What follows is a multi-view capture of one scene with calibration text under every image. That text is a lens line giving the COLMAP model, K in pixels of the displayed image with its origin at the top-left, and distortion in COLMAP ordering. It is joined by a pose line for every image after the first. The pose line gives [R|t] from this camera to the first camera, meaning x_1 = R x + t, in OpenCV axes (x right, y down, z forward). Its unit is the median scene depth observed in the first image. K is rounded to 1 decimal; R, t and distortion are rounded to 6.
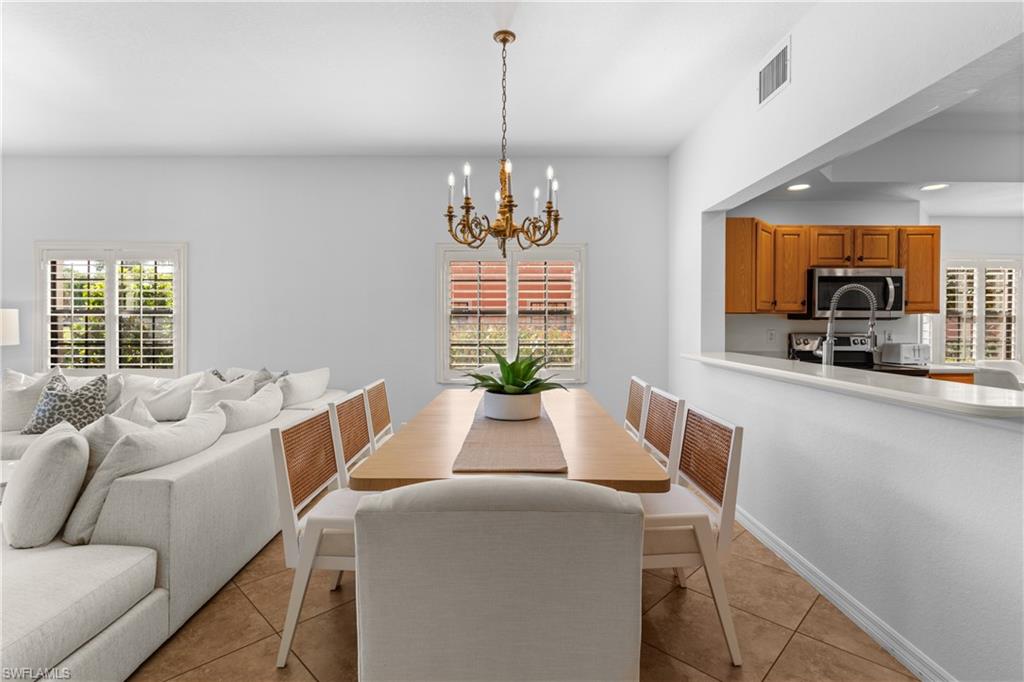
lens RADIAL K [[474.0, 0, 512.8], [0, 474.0, 325.3], [0, 0, 1]] dist [-0.000068, 0.000376]
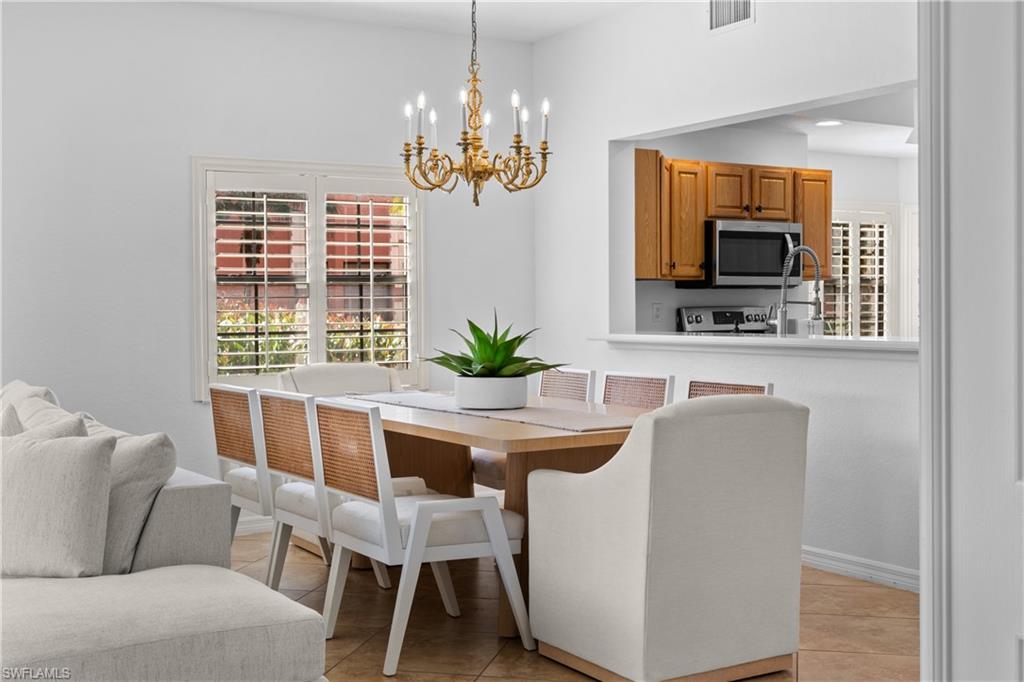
lens RADIAL K [[1079.4, 0, 512.0], [0, 1079.4, 341.0], [0, 0, 1]] dist [-0.014764, -0.008238]
pose [[0.868850, -0.027259, 0.494325, -0.477511], [0.014114, 0.999441, 0.030305, 0.014895], [-0.494874, -0.019354, 0.868749, -0.319993]]
